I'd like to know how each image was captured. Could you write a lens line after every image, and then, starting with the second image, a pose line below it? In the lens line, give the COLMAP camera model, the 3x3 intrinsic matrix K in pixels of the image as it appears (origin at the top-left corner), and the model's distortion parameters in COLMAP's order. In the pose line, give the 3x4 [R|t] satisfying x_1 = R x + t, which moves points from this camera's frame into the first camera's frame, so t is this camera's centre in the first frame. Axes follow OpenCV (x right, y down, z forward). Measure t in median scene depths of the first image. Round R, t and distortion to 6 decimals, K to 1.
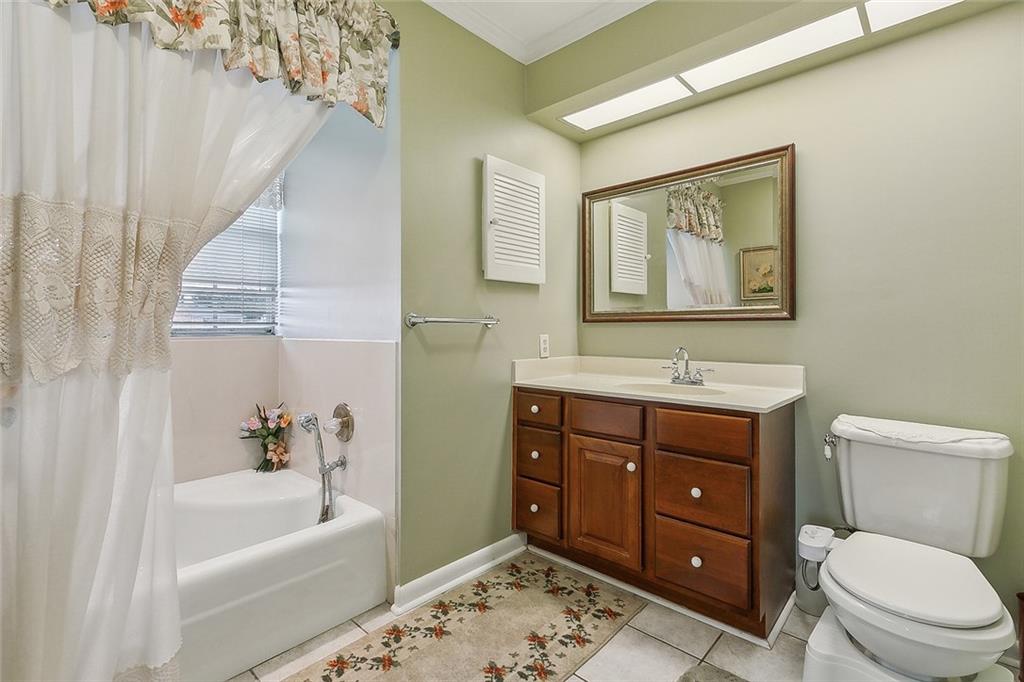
lens RADIAL K [[463.4, 0, 512.5], [0, 463.4, 330.8], [0, 0, 1]] dist [0.004027, -0.003499]
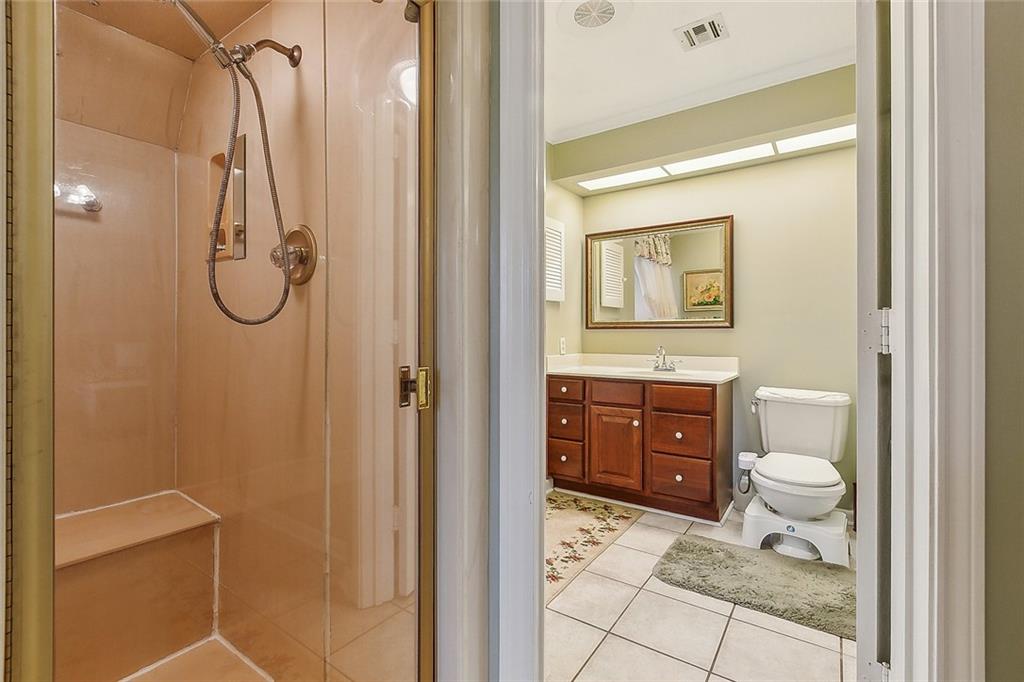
lens RADIAL K [[463.4, 0, 510.2], [0, 463.4, 339.6], [0, 0, 1]] dist [0.004027, -0.003499]
pose [[0.990310, -0.001526, 0.138869, -0.342593], [0.000411, 0.999967, 0.008056, 0.002531], [-0.138877, -0.007921, 0.990278, -0.430446]]
